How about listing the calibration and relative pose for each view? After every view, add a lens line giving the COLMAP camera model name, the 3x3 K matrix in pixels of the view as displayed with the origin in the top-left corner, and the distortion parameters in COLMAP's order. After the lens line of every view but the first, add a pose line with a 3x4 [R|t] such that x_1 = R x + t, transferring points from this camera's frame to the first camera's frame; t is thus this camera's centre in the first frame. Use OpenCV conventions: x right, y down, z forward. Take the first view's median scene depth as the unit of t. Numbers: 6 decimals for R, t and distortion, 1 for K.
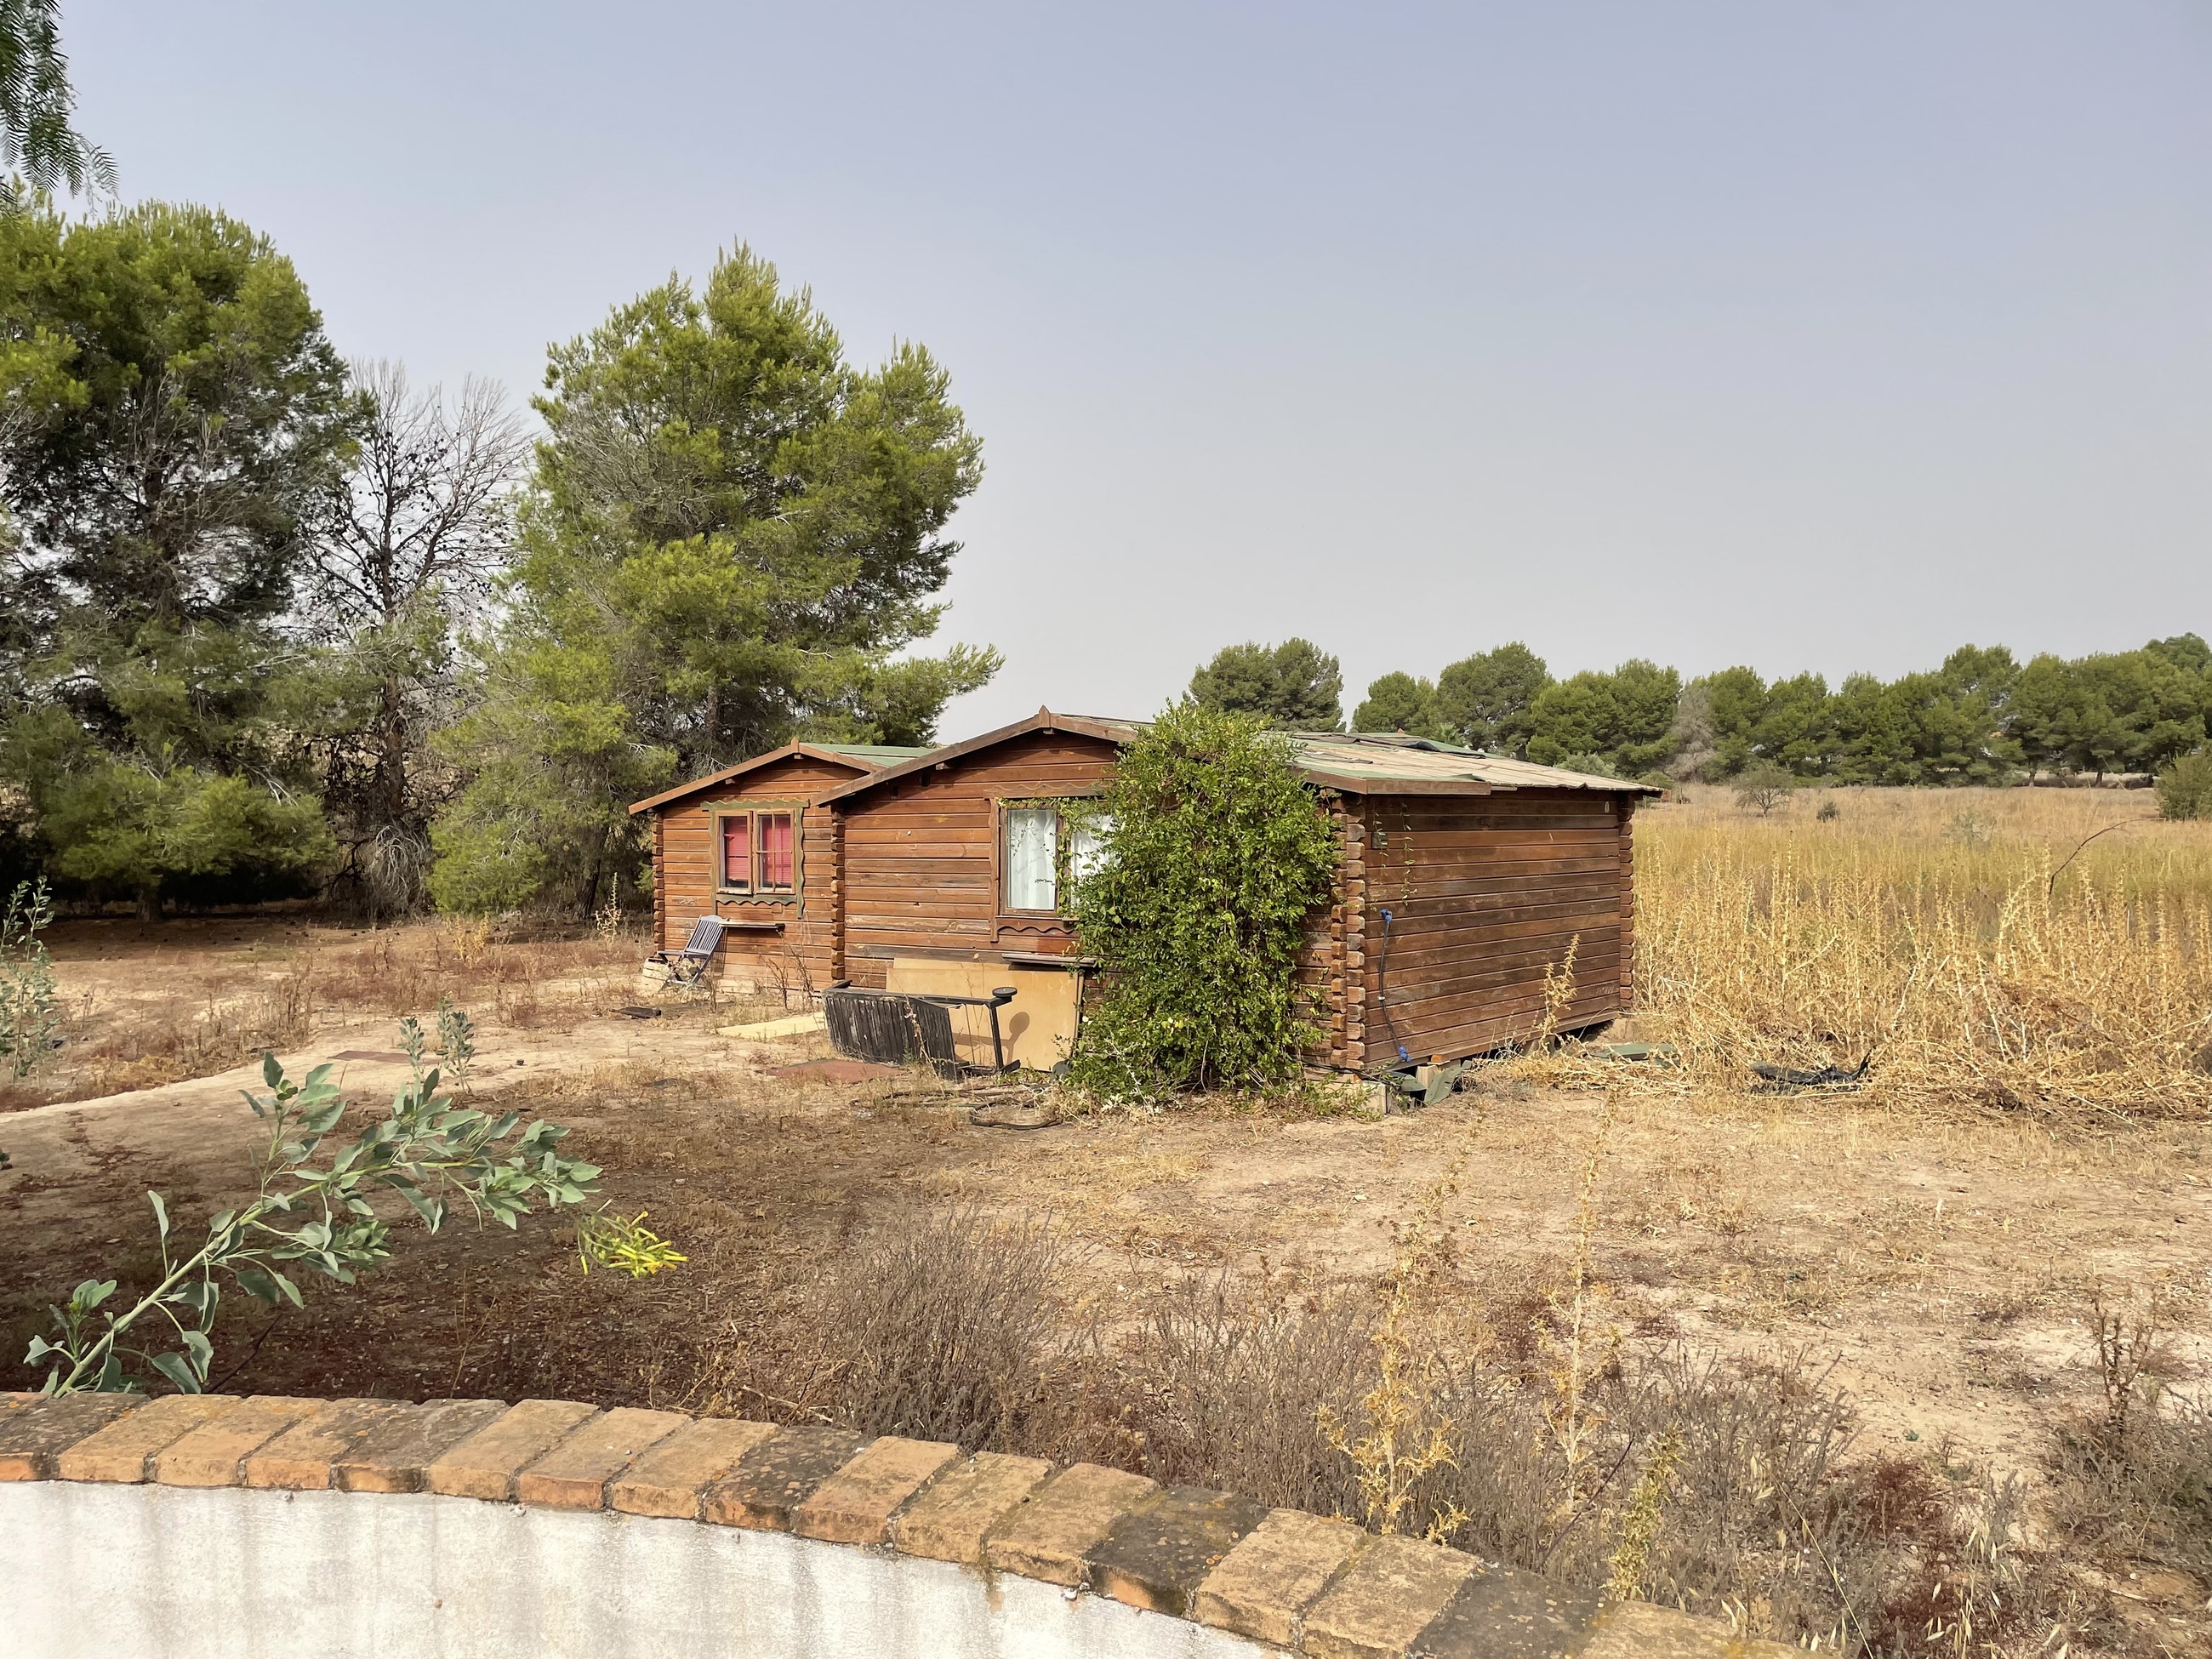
lens RADIAL K [[1667.4, 0, 1082.7], [0, 1667.4, 836.5], [0, 0, 1]] dist [0.080915, -0.104857]
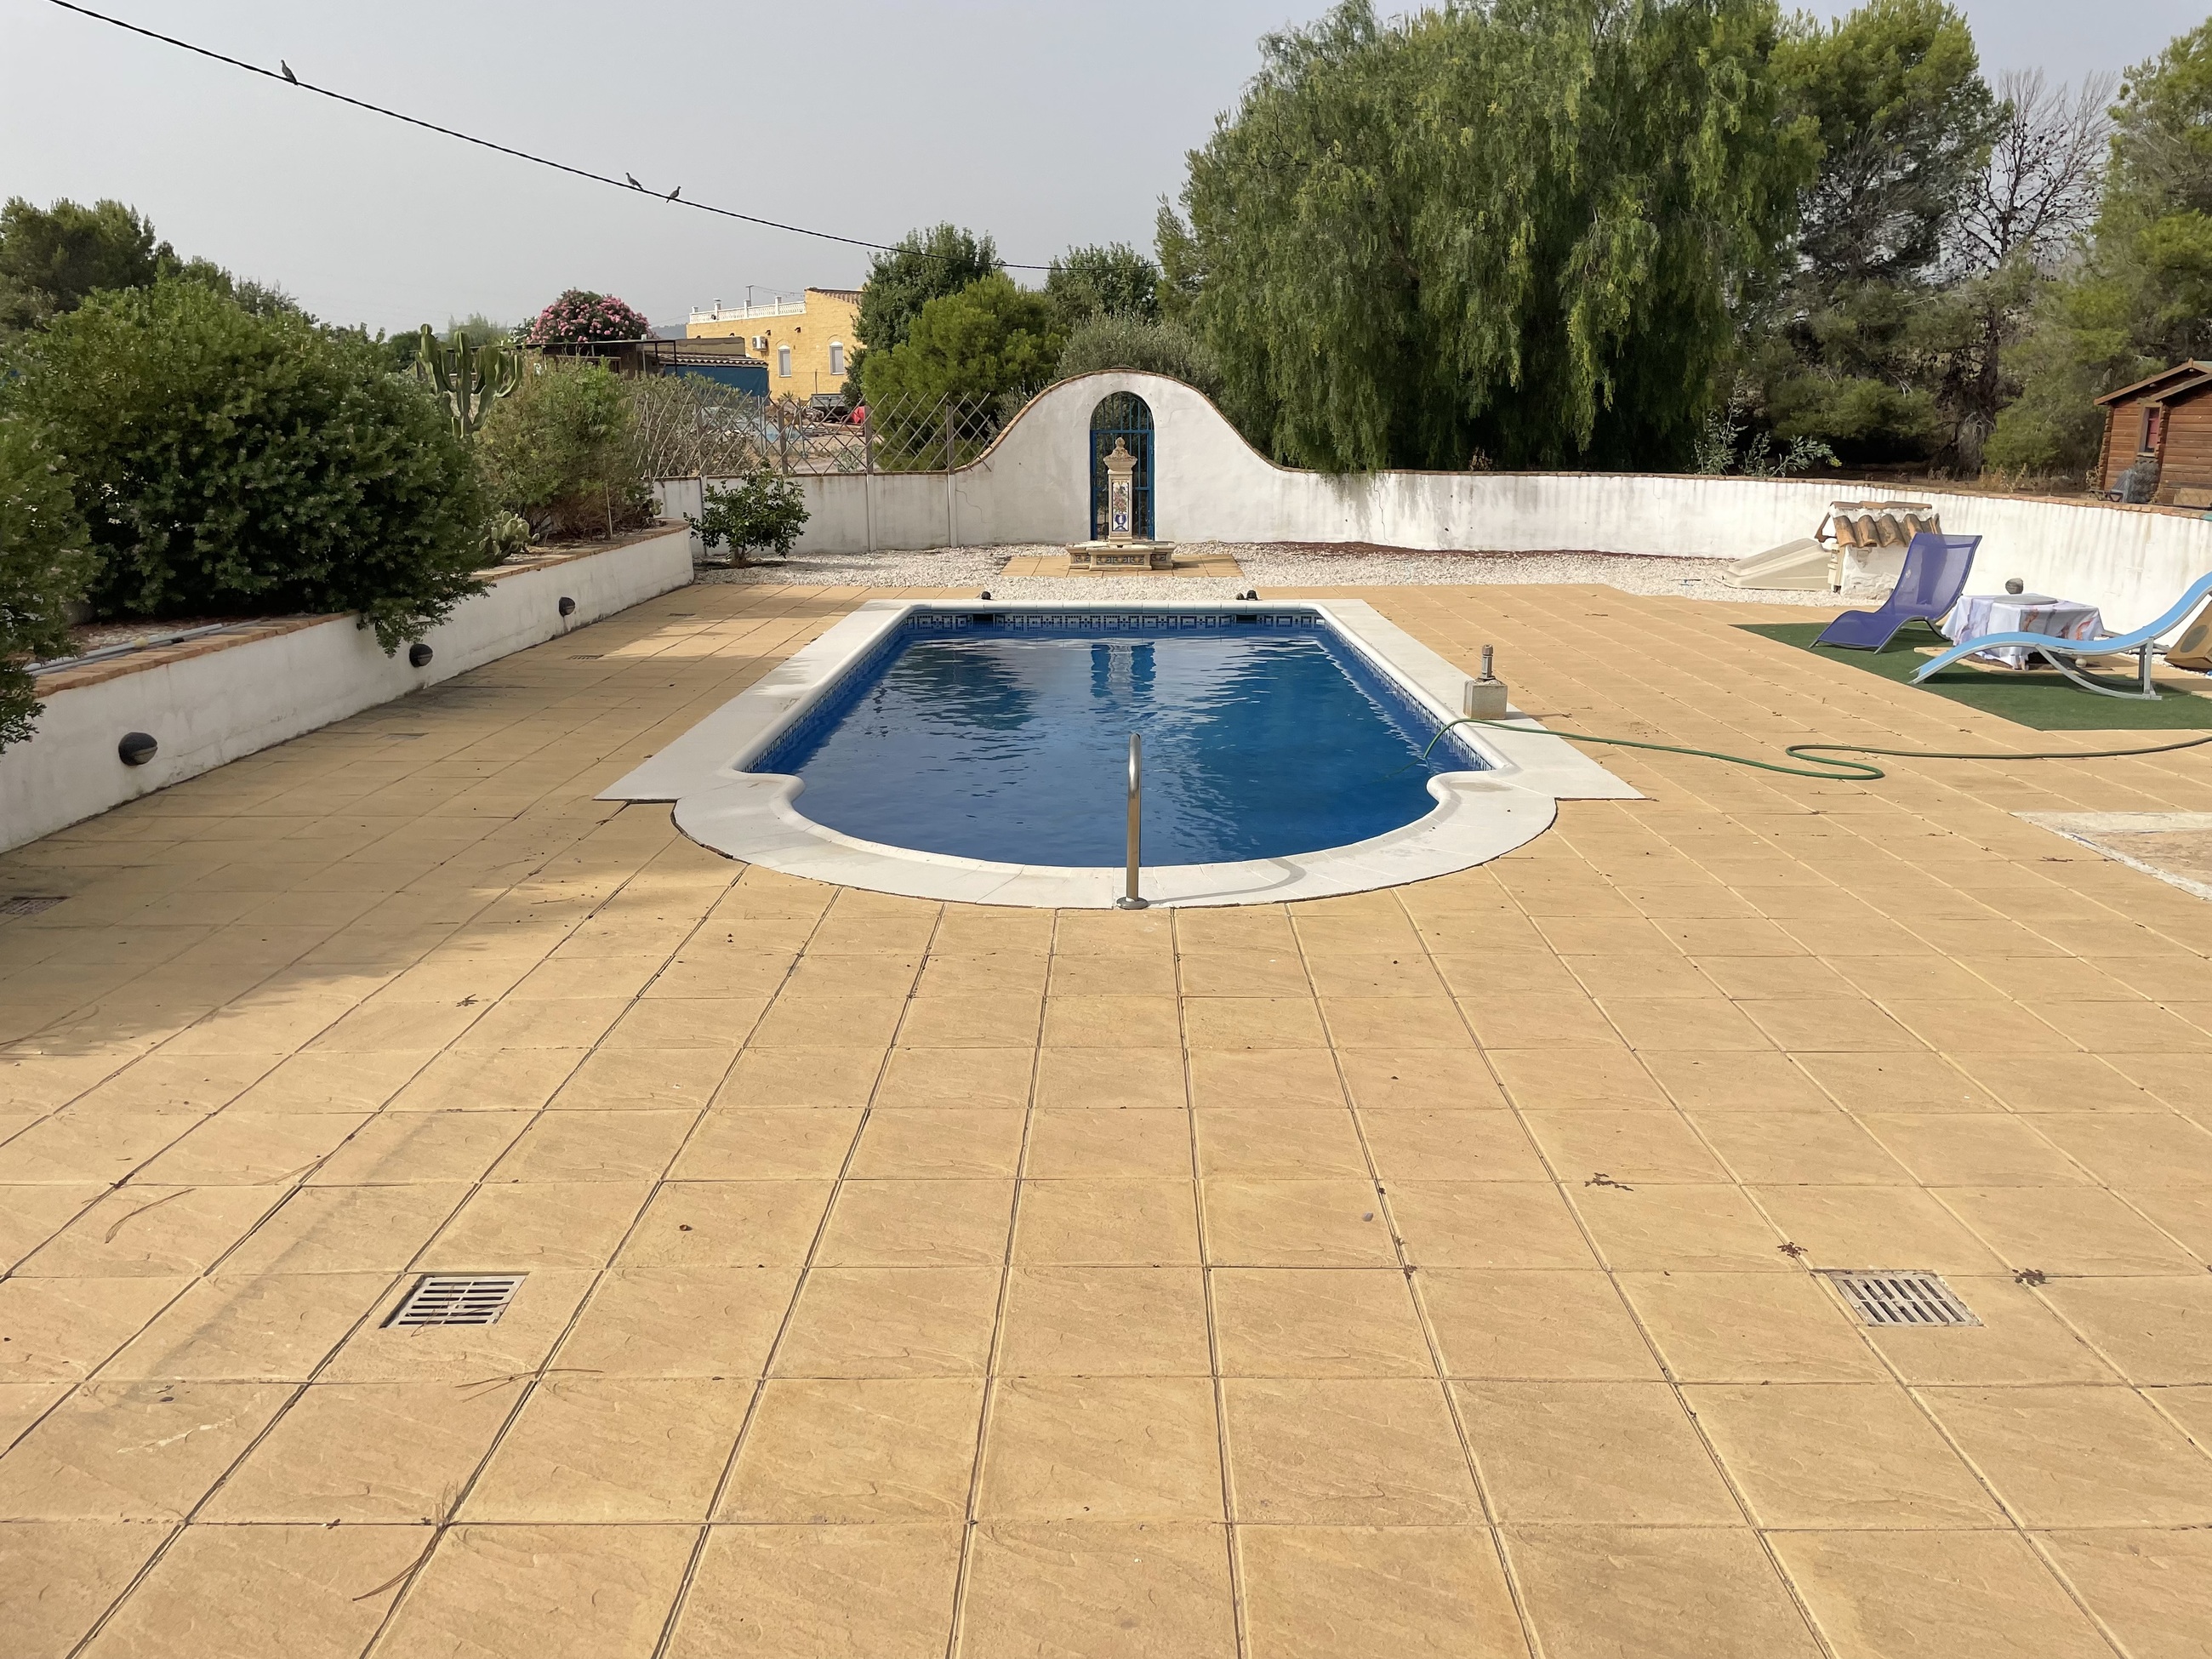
lens RADIAL K [[1667.4, 0, 1097.7], [0, 1667.4, 839.5], [0, 0, 1]] dist [0.080915, -0.104857]
pose [[0.609634, 0.206377, -0.765346, 0.372829], [-0.018868, 0.969018, 0.246269, 0.006770], [0.792459, -0.135693, 0.594640, -0.616819]]
